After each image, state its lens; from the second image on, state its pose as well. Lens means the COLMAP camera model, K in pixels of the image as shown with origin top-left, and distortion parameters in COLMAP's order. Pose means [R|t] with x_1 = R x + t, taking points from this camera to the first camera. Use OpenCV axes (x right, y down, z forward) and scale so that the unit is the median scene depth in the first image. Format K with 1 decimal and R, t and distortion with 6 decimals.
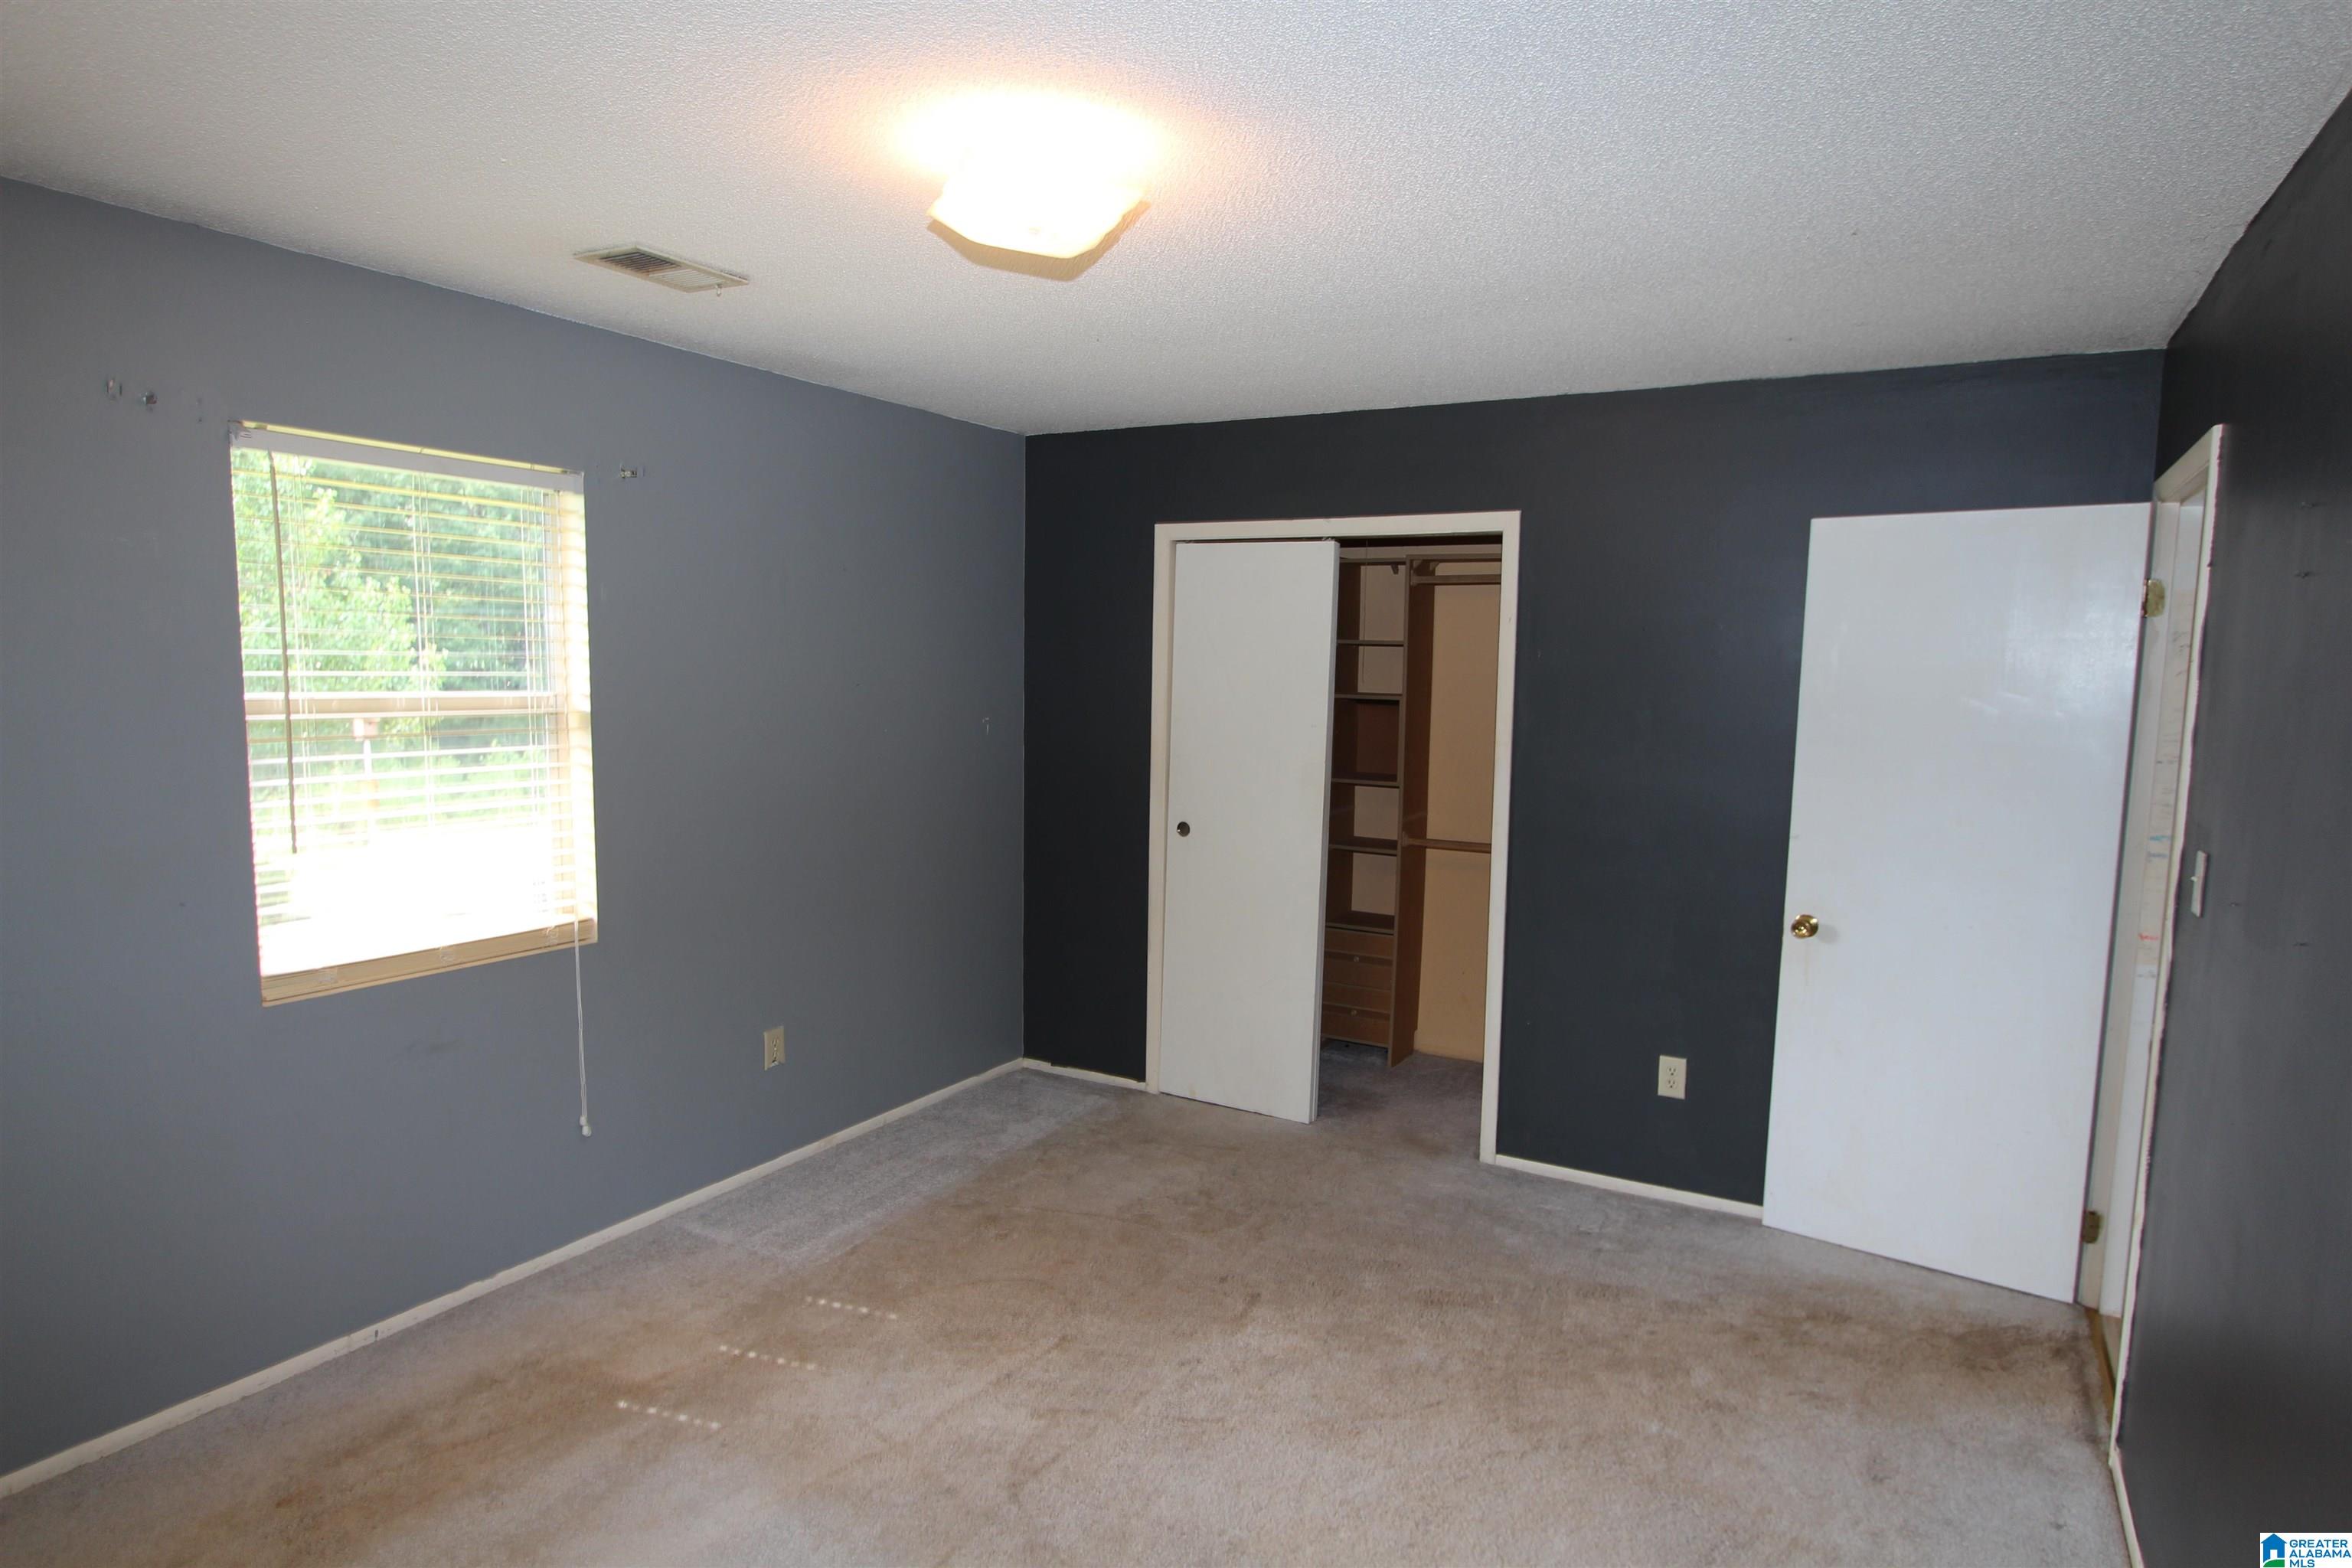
lens RADIAL K [[1356.8, 0, 1159.0], [0, 1356.8, 811.1], [0, 0, 1]] dist [-0.001936, -0.000235]
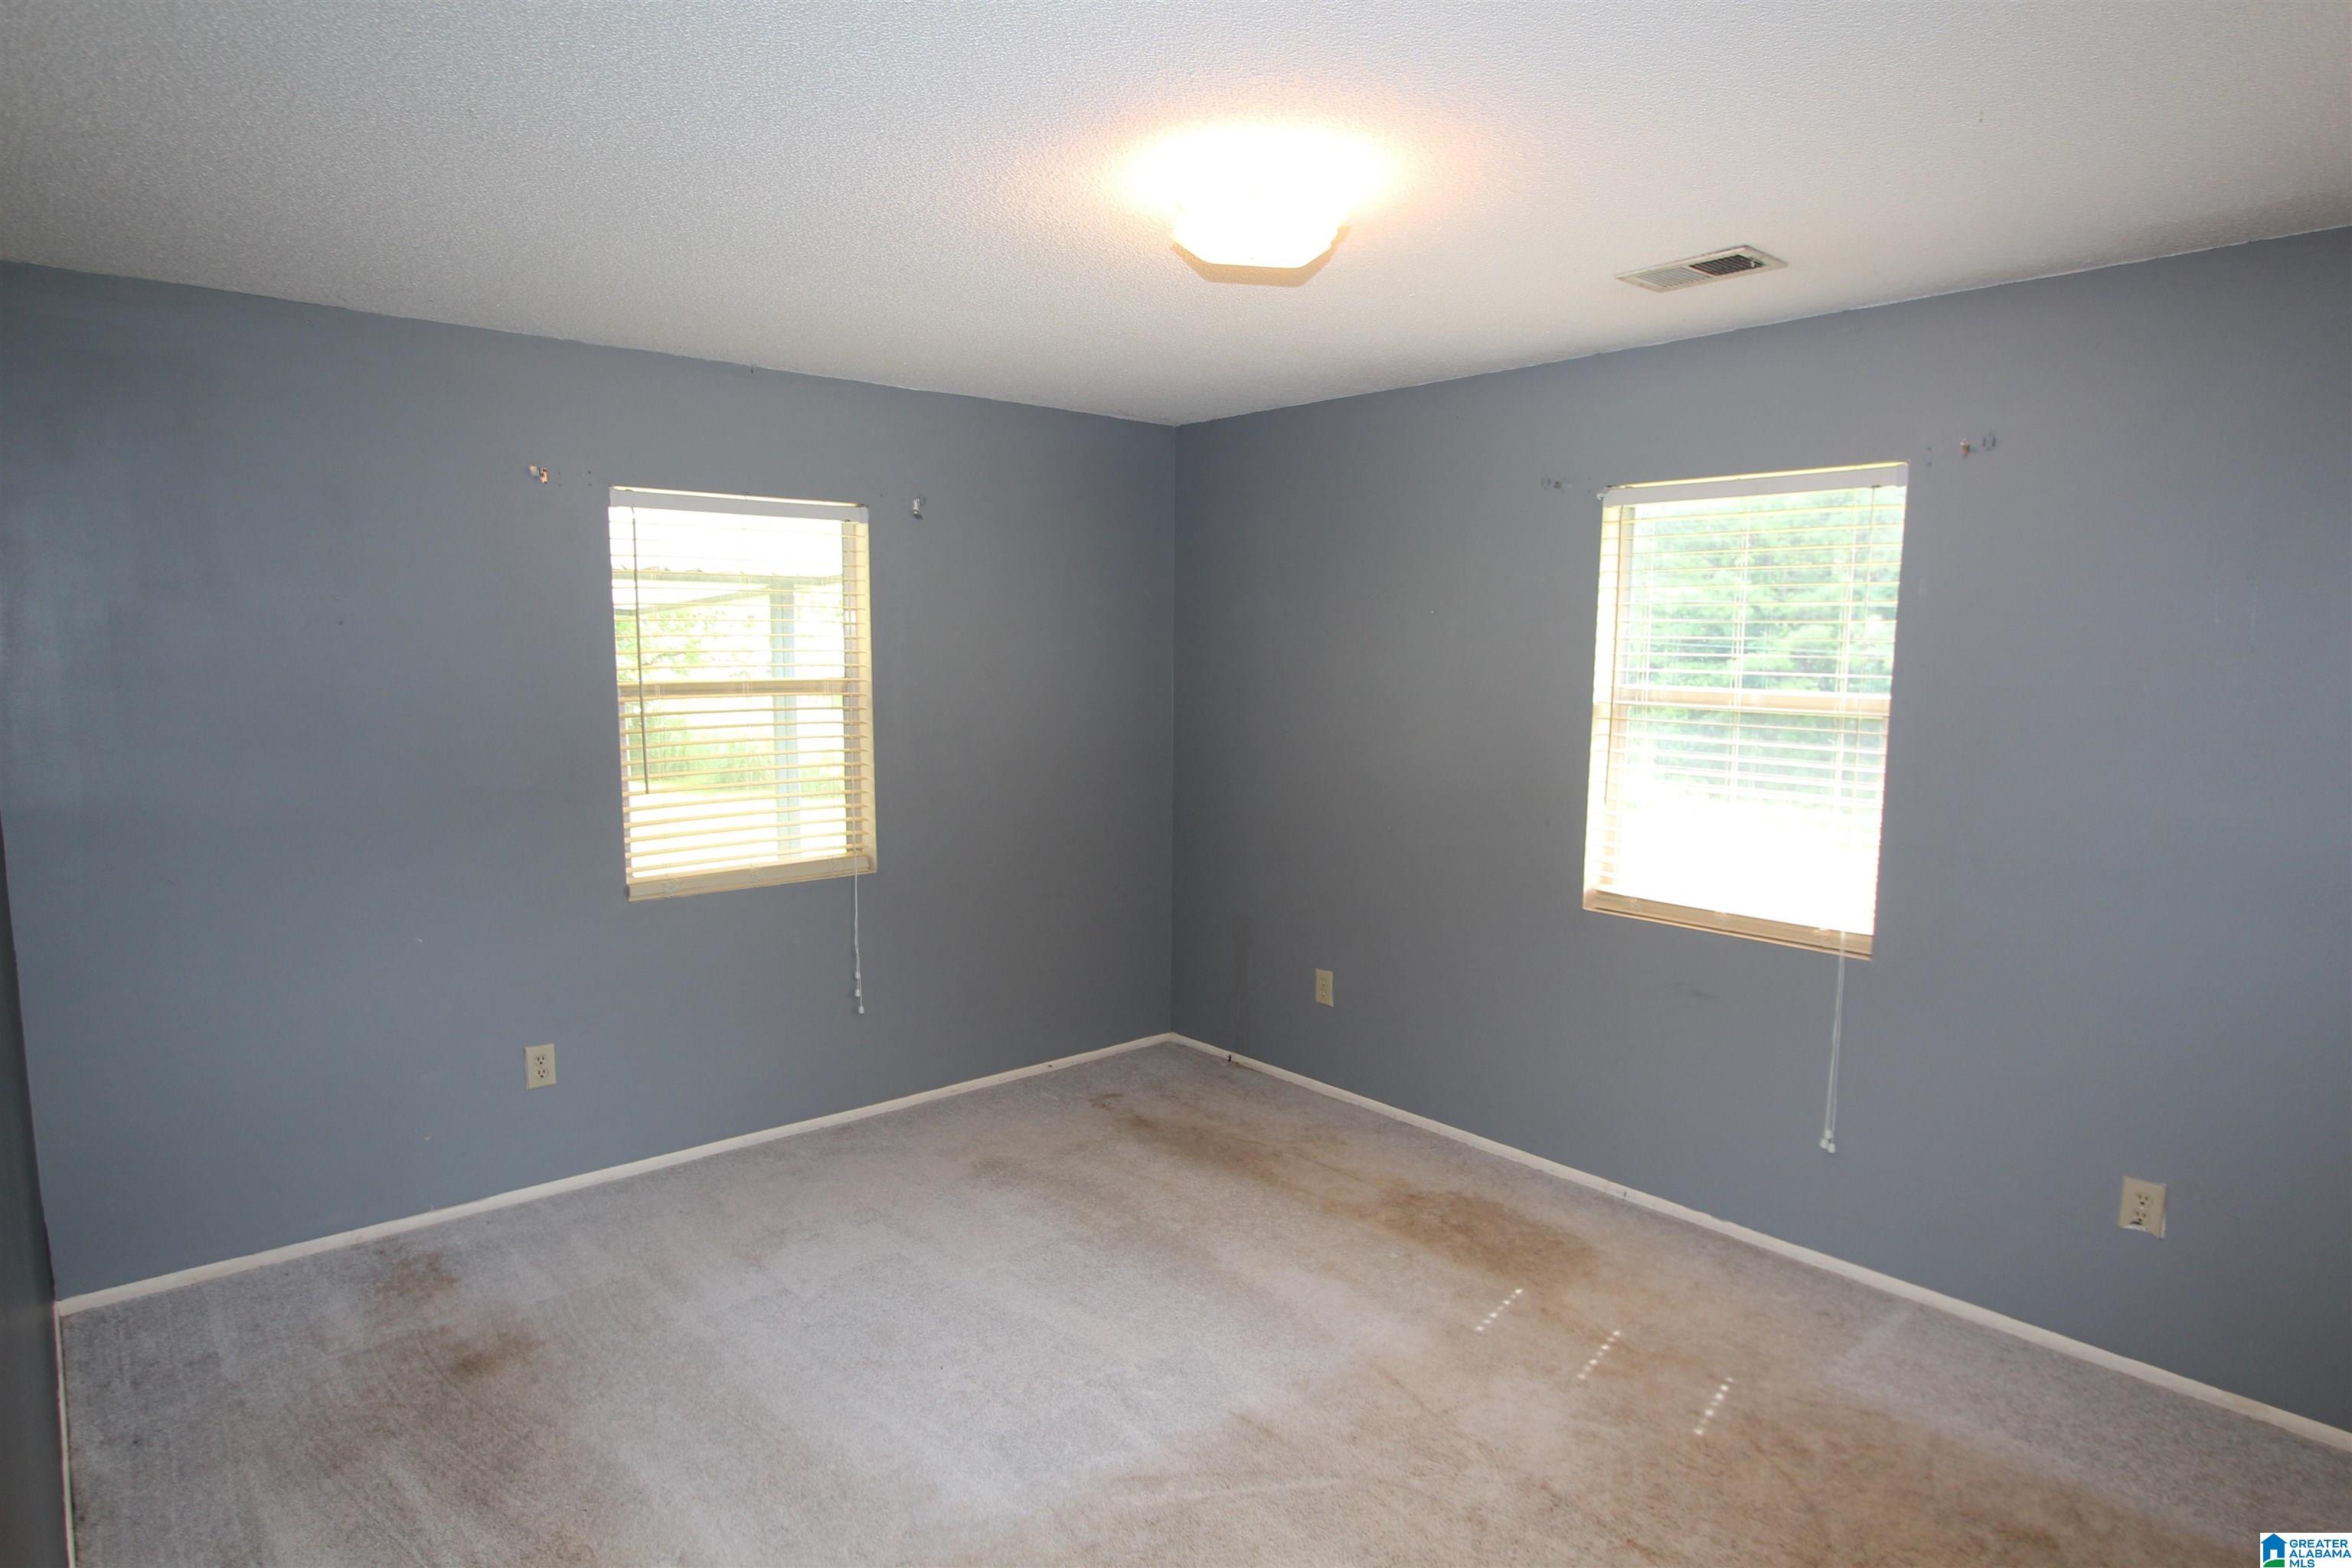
lens RADIAL K [[1356.8, 0, 1159.0], [0, 1356.8, 811.1], [0, 0, 1]] dist [-0.001936, -0.000235]
pose [[-0.335881, 0.101397, -0.936431, 0.688444], [-0.119352, 0.981593, 0.149096, -0.096785], [0.934312, 0.161844, -0.317596, 0.907444]]
